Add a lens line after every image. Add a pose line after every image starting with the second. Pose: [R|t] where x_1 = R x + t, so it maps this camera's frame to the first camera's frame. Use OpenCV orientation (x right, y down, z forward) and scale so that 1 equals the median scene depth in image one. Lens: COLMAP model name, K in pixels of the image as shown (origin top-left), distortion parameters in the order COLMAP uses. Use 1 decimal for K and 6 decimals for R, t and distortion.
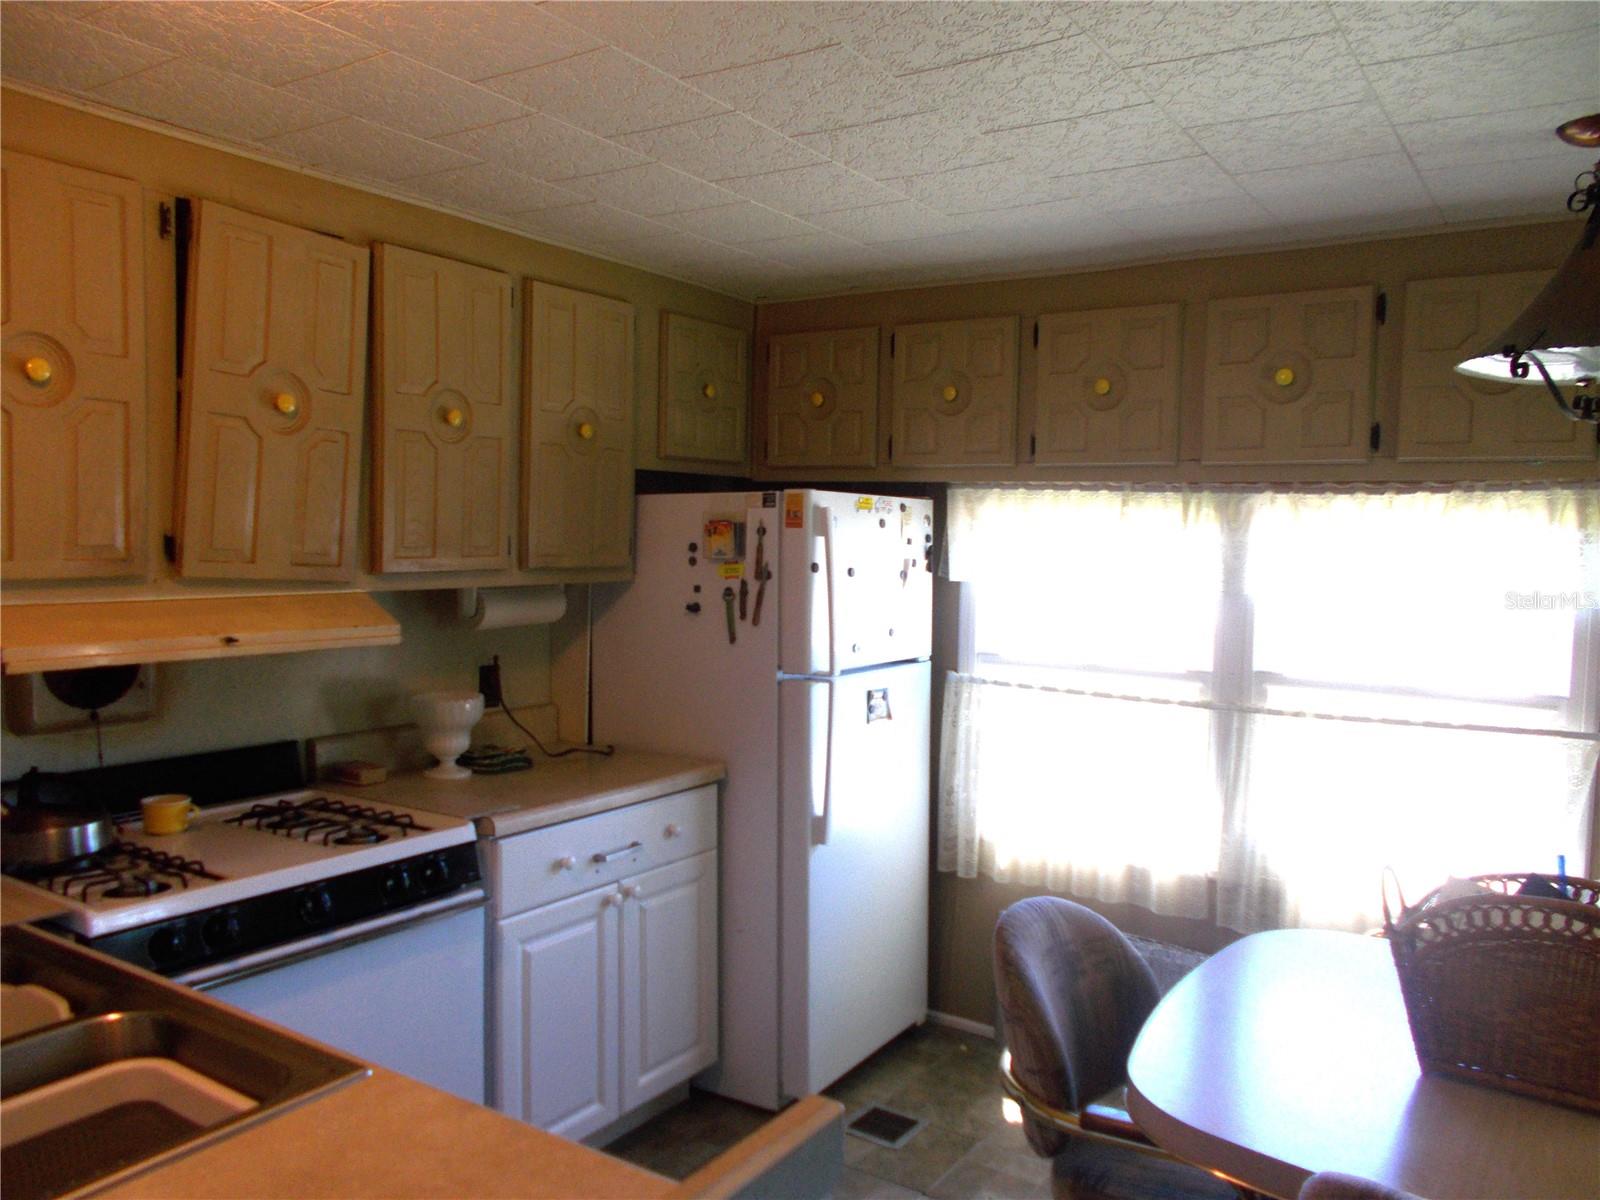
lens RADIAL K [[1211.3, 0, 800.0], [0, 1211.3, 600.0], [0, 0, 1]] dist [0.010689, -0.000201]
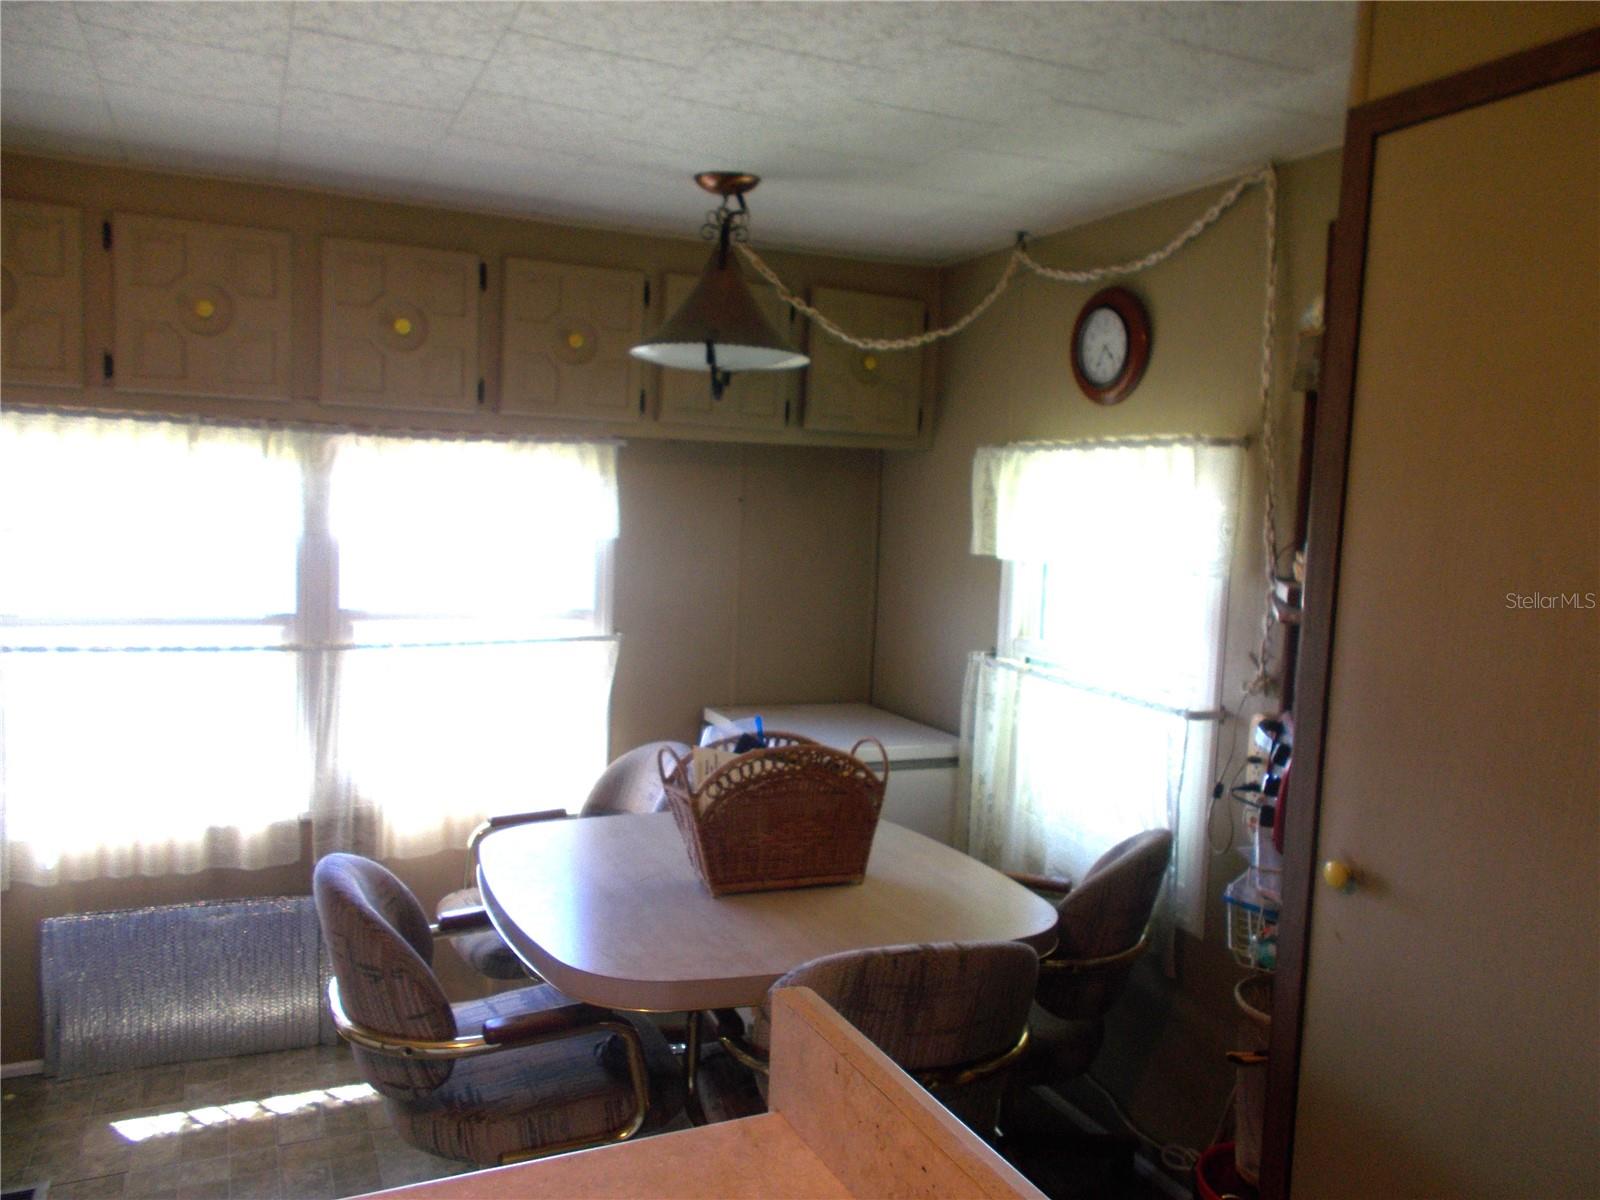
lens RADIAL K [[1219.8, 0, 800.0], [0, 1219.8, 600.0], [0, 0, 1]] dist [-0.004549, 0.003128]
pose [[0.522550, -0.070411, 0.849696, -0.294784], [0.023304, 0.997391, 0.068319, -0.010141], [-0.852290, -0.015898, 0.522828, 0.133963]]
